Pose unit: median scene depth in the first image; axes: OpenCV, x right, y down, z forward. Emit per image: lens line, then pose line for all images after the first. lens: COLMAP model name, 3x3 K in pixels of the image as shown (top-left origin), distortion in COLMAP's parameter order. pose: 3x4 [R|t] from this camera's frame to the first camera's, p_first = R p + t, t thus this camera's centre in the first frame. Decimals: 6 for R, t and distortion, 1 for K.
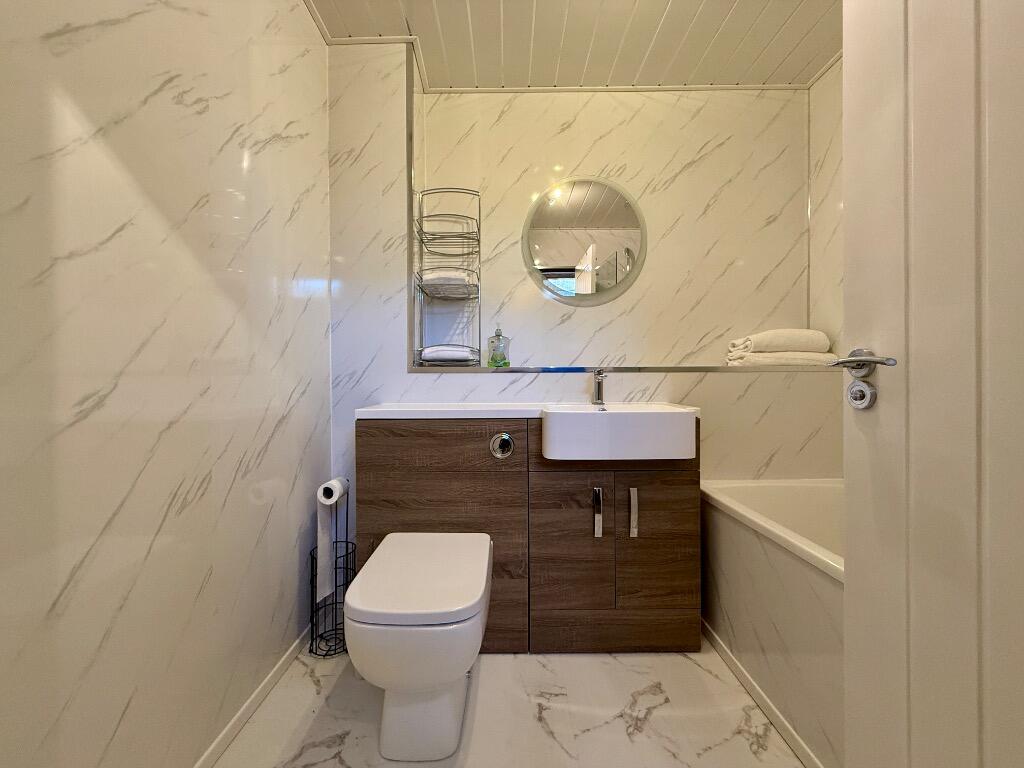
lens RADIAL K [[406.1, 0, 508.9], [0, 406.1, 382.8], [0, 0, 1]] dist [0.001455, 0.000159]
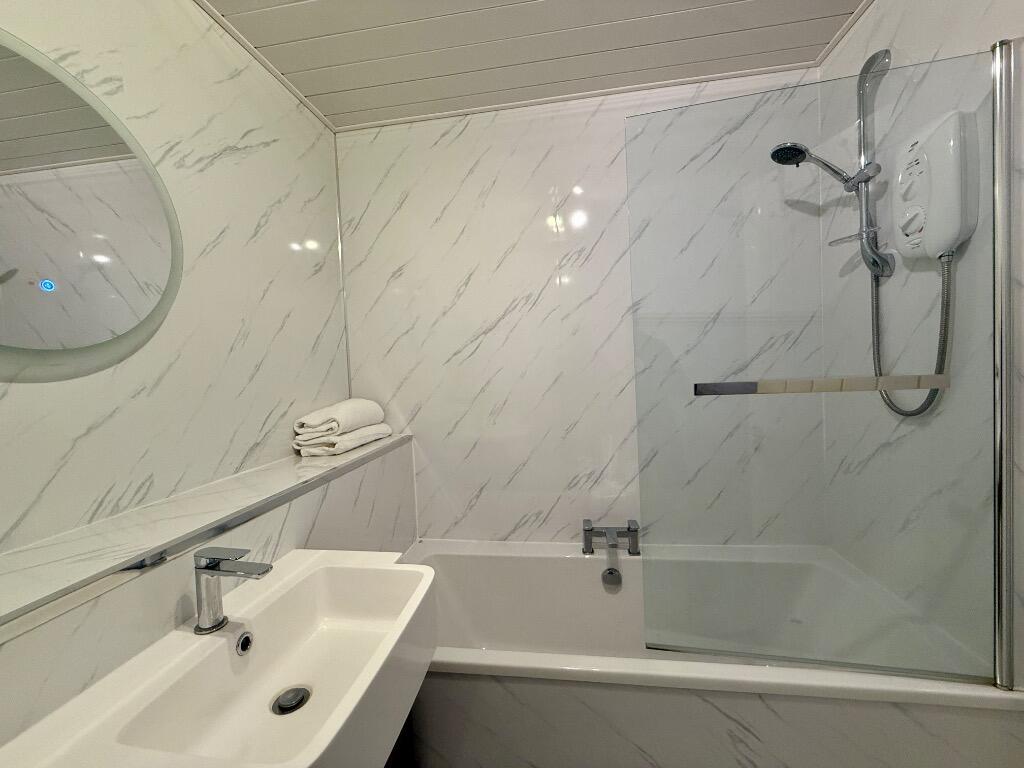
lens RADIAL K [[406.1, 0, 508.9], [0, 406.1, 382.8], [0, 0, 1]] dist [0.001455, 0.000159]
pose [[0.142254, -0.044672, 0.988822, -0.140467], [0.045419, 0.998223, 0.038563, -0.186509], [-0.988788, 0.039425, 0.144030, 0.516390]]
